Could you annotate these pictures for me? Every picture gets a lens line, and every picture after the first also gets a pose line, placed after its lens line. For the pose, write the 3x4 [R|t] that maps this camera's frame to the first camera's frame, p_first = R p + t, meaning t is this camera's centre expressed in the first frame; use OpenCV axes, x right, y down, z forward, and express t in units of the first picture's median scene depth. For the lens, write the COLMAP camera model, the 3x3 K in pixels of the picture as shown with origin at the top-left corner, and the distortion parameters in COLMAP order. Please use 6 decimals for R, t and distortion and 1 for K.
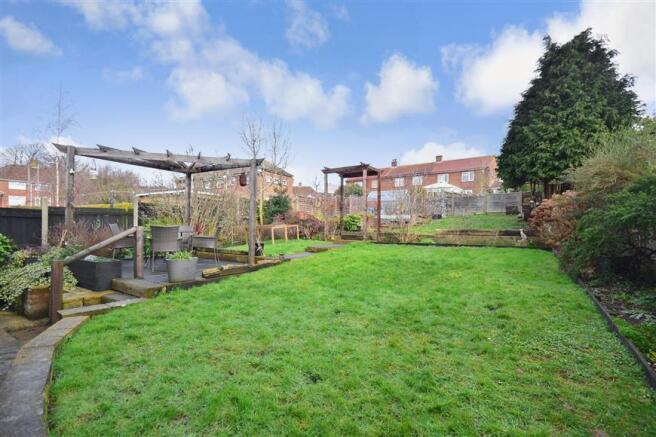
lens RADIAL K [[289.8, 0, 329.6], [0, 289.8, 220.6], [0, 0, 1]] dist [-0.004026, -0.002067]
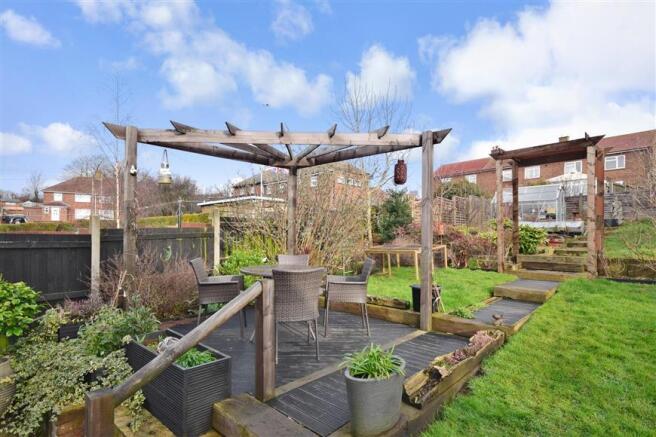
lens RADIAL K [[345.3, 0, 327.5], [0, 345.3, 220.8], [0, 0, 1]] dist [0.008223, 0.003532]
pose [[0.976790, -0.022346, -0.213032, -0.295377], [0.017698, 0.999562, -0.023702, -0.035693], [0.213468, 0.019381, 0.976758, 0.326905]]
